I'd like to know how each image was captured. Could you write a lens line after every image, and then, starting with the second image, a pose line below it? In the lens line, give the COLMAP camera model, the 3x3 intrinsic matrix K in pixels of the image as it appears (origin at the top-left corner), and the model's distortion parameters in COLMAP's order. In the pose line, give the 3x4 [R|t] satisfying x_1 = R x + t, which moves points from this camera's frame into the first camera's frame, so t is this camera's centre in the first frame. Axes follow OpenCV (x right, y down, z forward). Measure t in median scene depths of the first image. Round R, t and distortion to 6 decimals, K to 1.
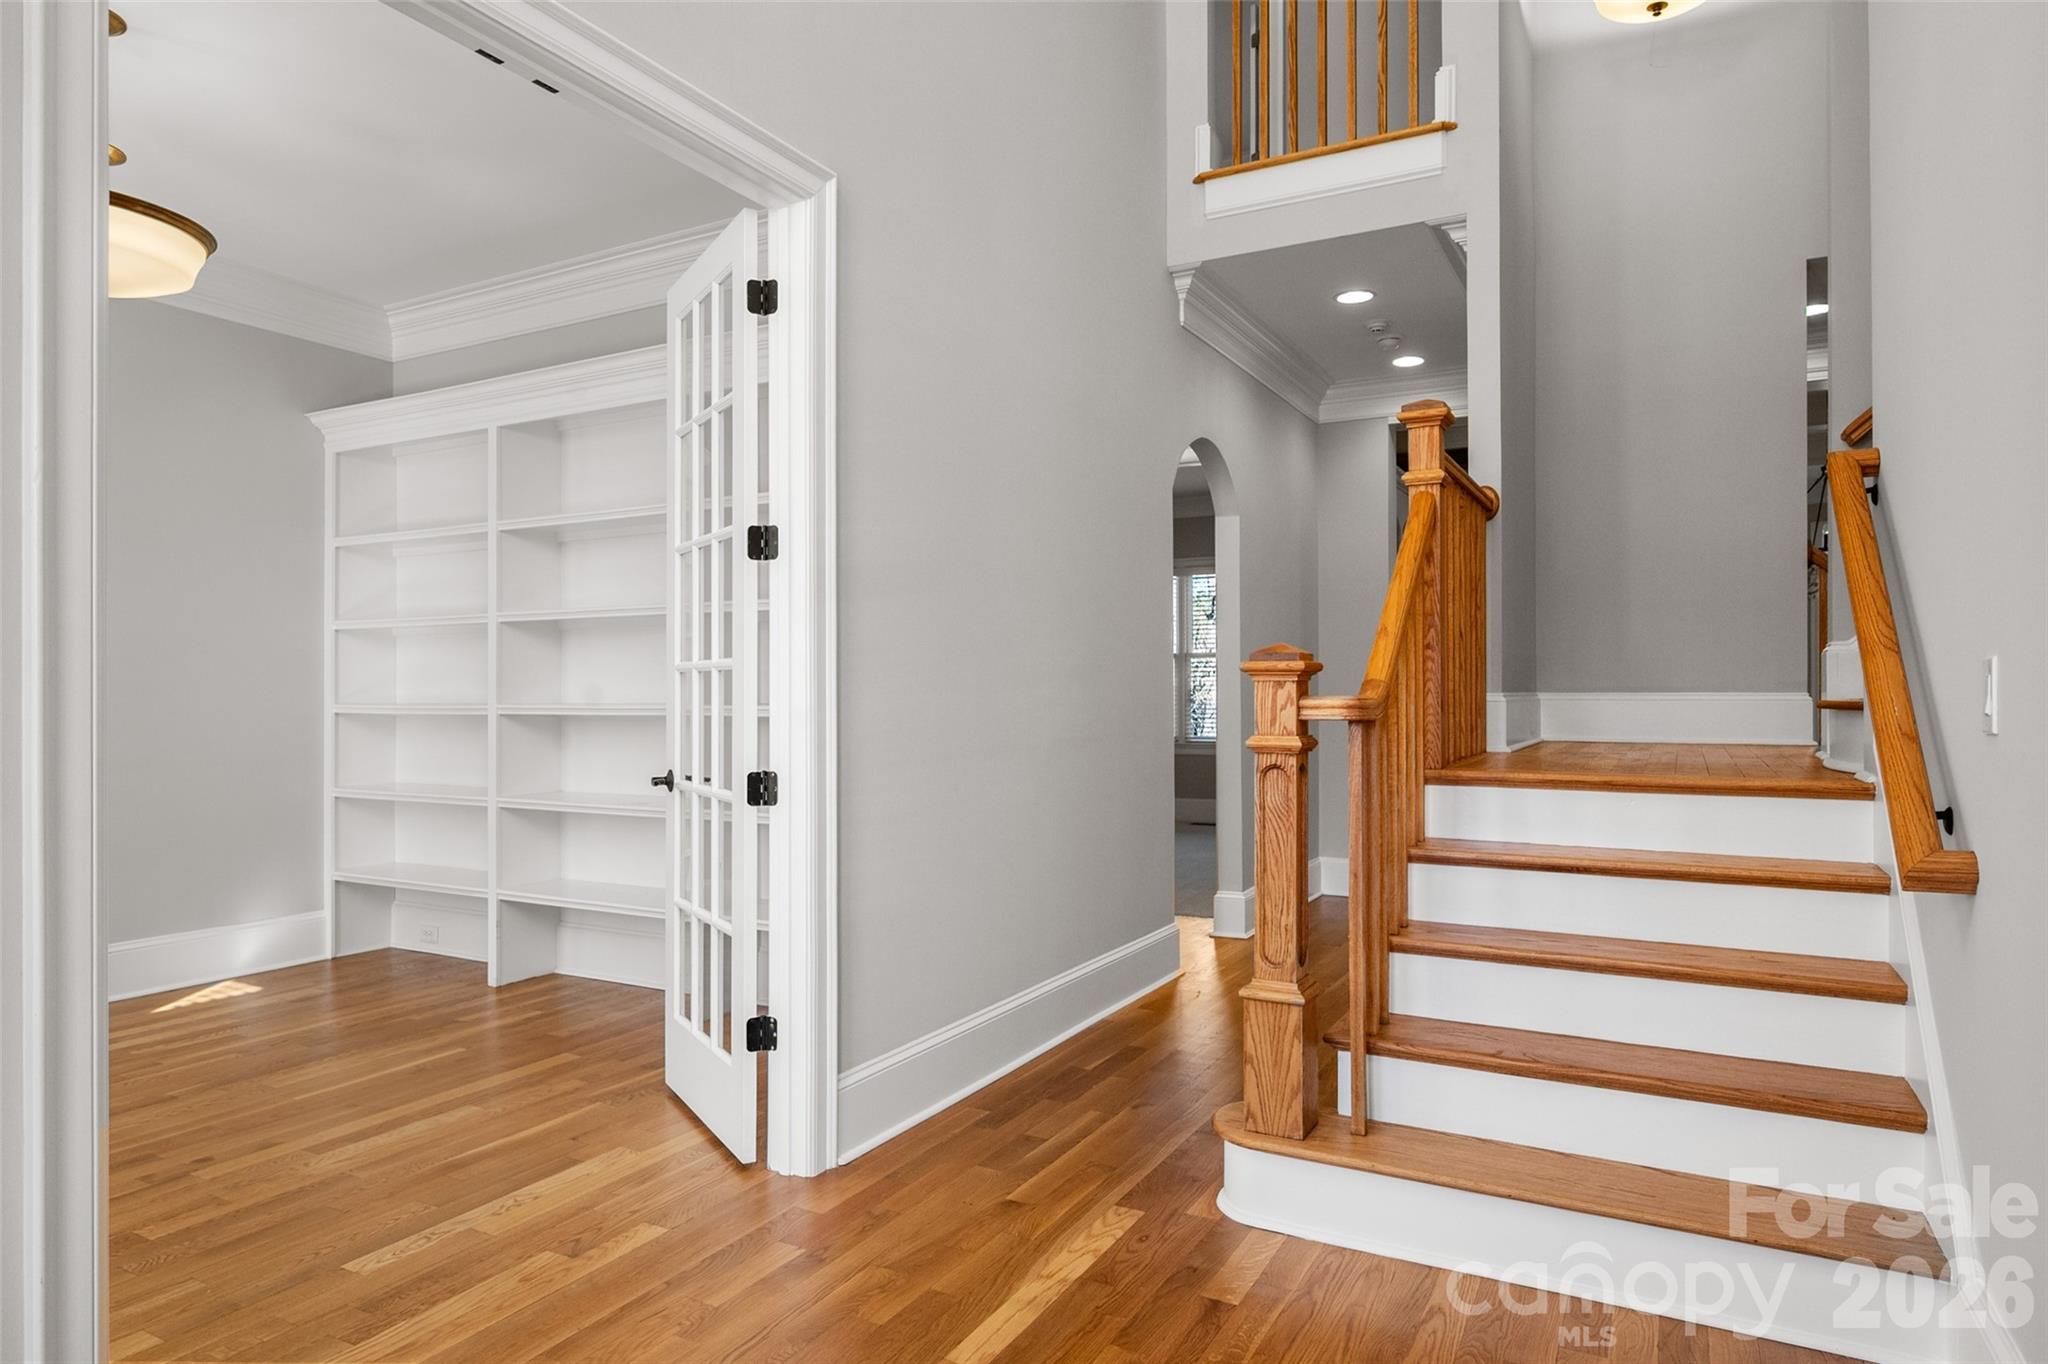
lens RADIAL K [[1186.2, 0, 1015.2], [0, 1186.2, 689.1], [0, 0, 1]] dist [-0.003396, 0.000116]
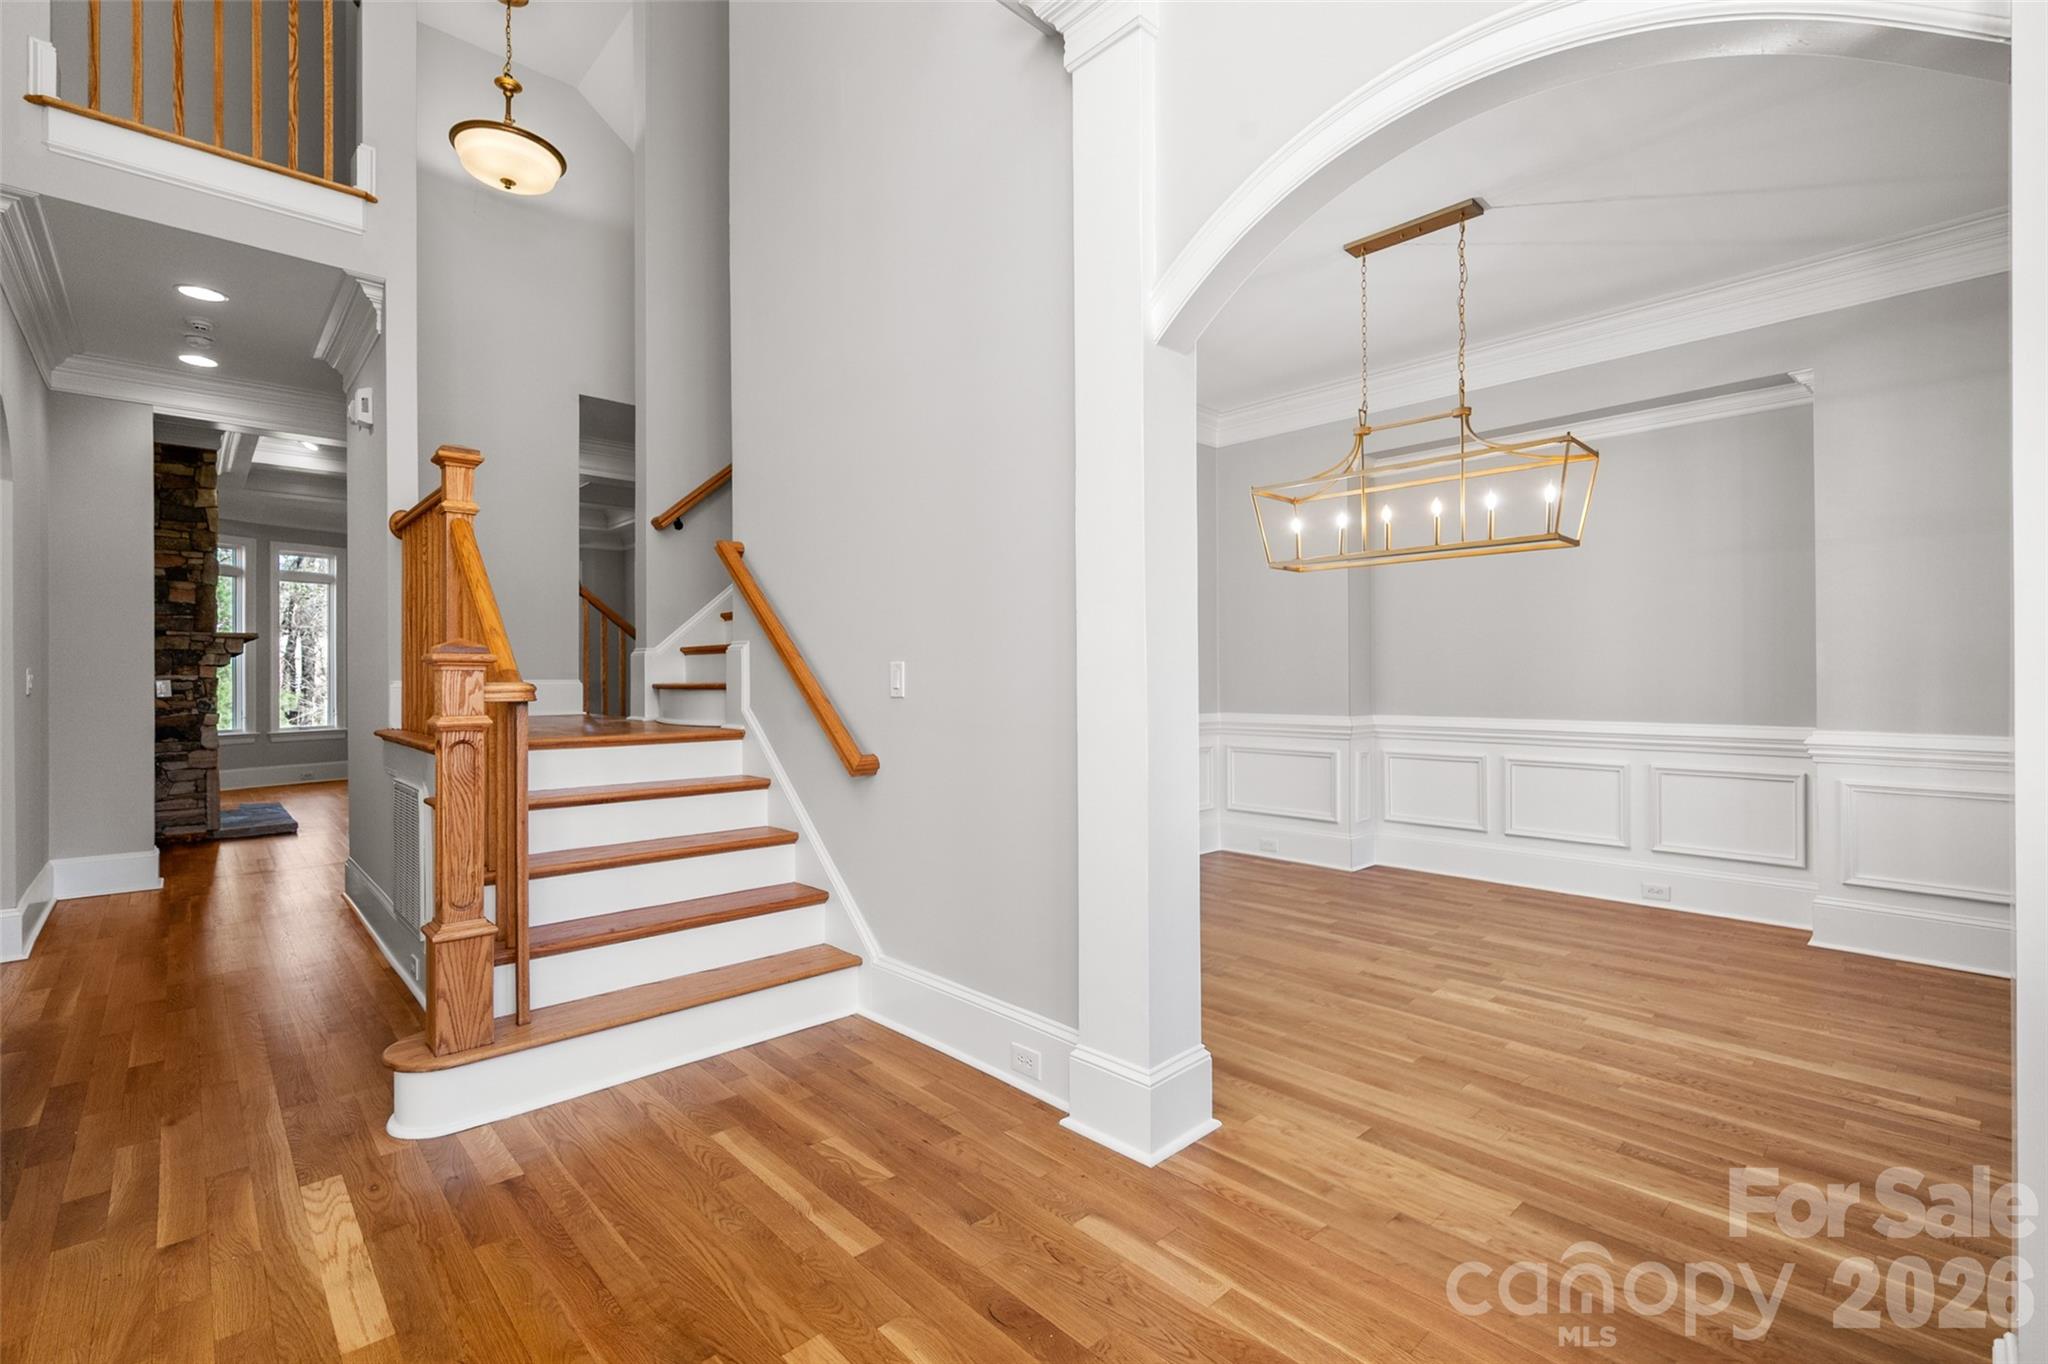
lens RADIAL K [[926.4, 0, 1005.6], [0, 926.4, 676.5], [0, 0, 1]] dist [-0.002143, 0.000508]
pose [[0.319247, 0.002330, 0.947669, -0.490835], [0.000346, 0.999997, -0.002576, 0.002009], [-0.947672, 0.001150, 0.319245, 0.183735]]
